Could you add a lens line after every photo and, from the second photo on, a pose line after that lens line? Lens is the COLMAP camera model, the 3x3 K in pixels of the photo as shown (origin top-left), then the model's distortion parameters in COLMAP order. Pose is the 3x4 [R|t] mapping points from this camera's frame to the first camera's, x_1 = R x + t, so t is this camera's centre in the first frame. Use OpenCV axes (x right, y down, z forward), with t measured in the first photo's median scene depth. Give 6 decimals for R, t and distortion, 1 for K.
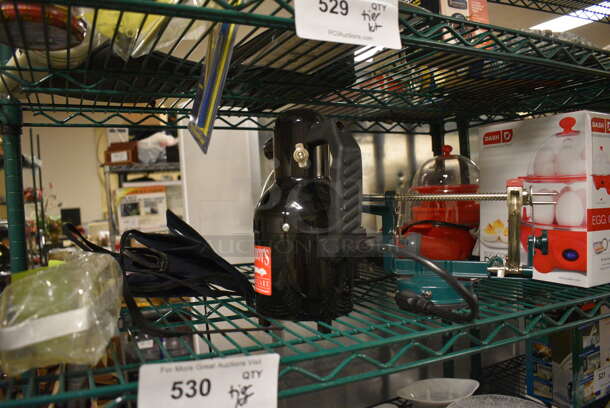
lens RADIAL K [[461.3, 0, 305.0], [0, 461.3, 204.0], [0, 0, 1]] dist [-0.097570, -0.001539]
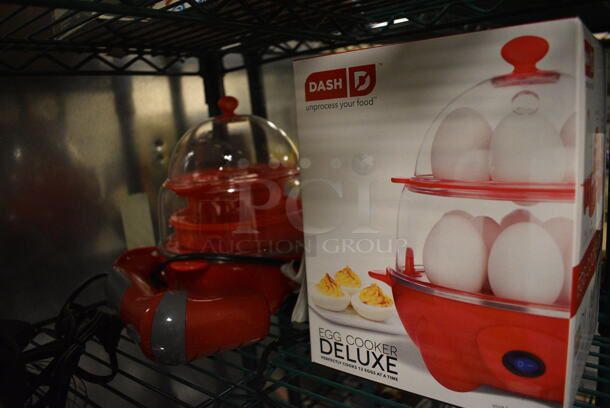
lens RADIAL K [[461.3, 0, 305.0], [0, 461.3, 204.0], [0, 0, 1]] dist [-0.097570, -0.001539]
pose [[0.900593, -0.111887, 0.420016, 0.203969], [0.056492, 0.988236, 0.142124, -0.099824], [-0.430977, -0.104268, 0.896319, 0.619840]]
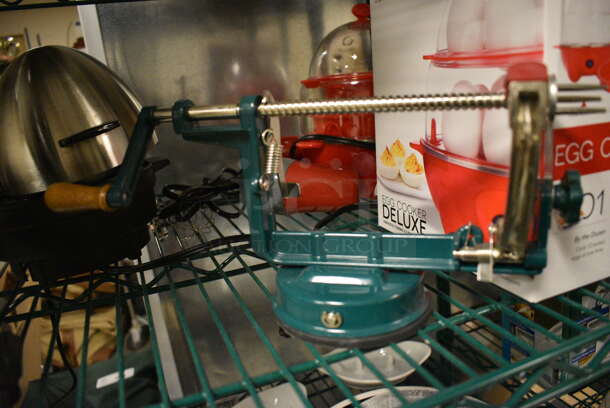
lens RADIAL K [[461.3, 0, 305.0], [0, 461.3, 204.0], [0, 0, 1]] dist [-0.097570, -0.001539]
pose [[0.994071, -0.029191, -0.104738, 0.379837], [0.053785, 0.969193, 0.240360, -0.028894], [0.094495, -0.244568, 0.965017, 0.460770]]
